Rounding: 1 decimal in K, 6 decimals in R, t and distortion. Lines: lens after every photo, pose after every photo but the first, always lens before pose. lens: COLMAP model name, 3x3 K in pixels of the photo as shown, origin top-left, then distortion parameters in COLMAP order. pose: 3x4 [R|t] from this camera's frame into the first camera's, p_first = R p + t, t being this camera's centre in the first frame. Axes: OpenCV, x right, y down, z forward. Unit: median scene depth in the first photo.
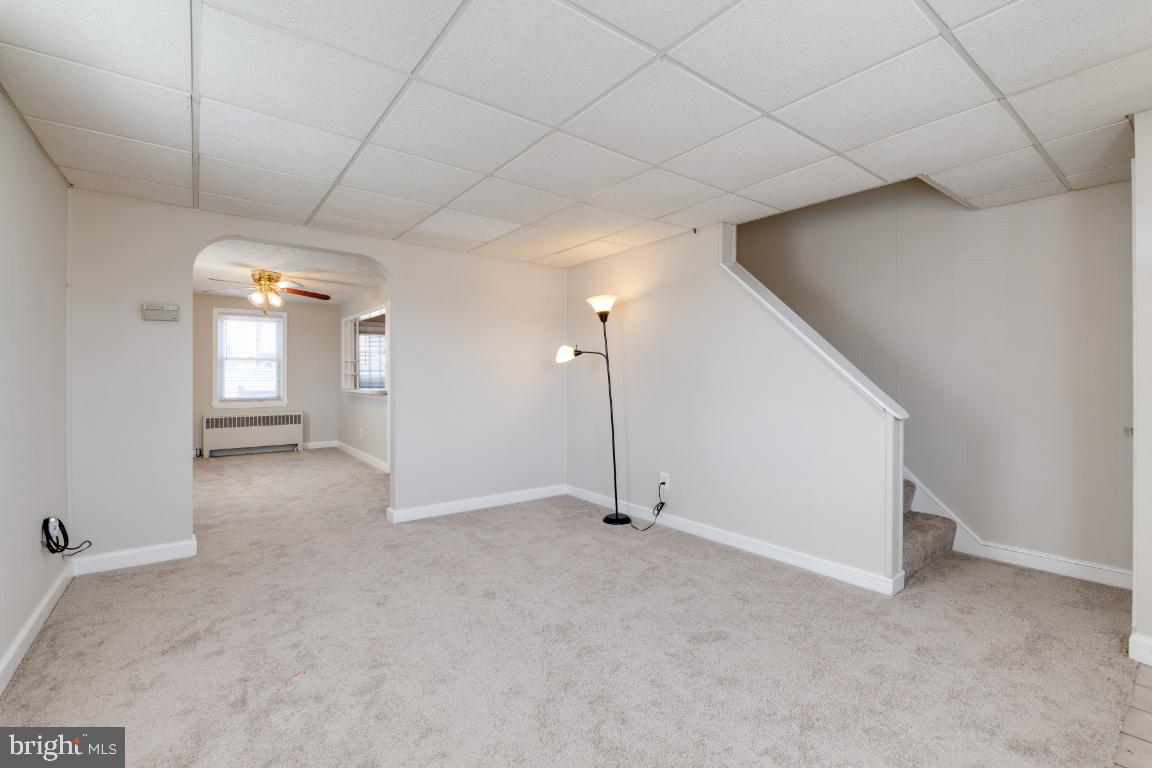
lens RADIAL K [[505.6, 0, 575.8], [0, 505.6, 380.1], [0, 0, 1]] dist [0.000138, -0.000110]
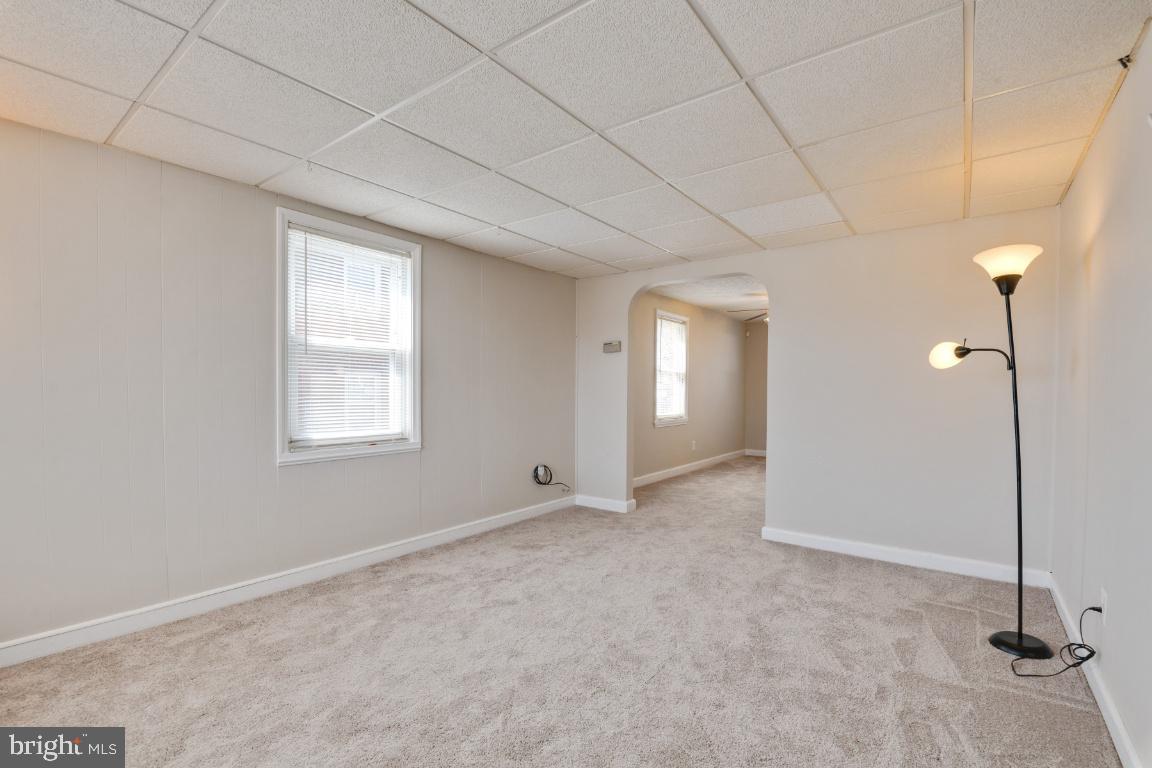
lens RADIAL K [[514.6, 0, 575.1], [0, 514.6, 397.8], [0, 0, 1]] dist [0.000050, 0.000021]
pose [[0.264187, 0.016186, -0.964336, 0.539671], [-0.009499, 0.999854, 0.014180, -0.001210], [0.964425, 0.005414, 0.264302, 0.410553]]
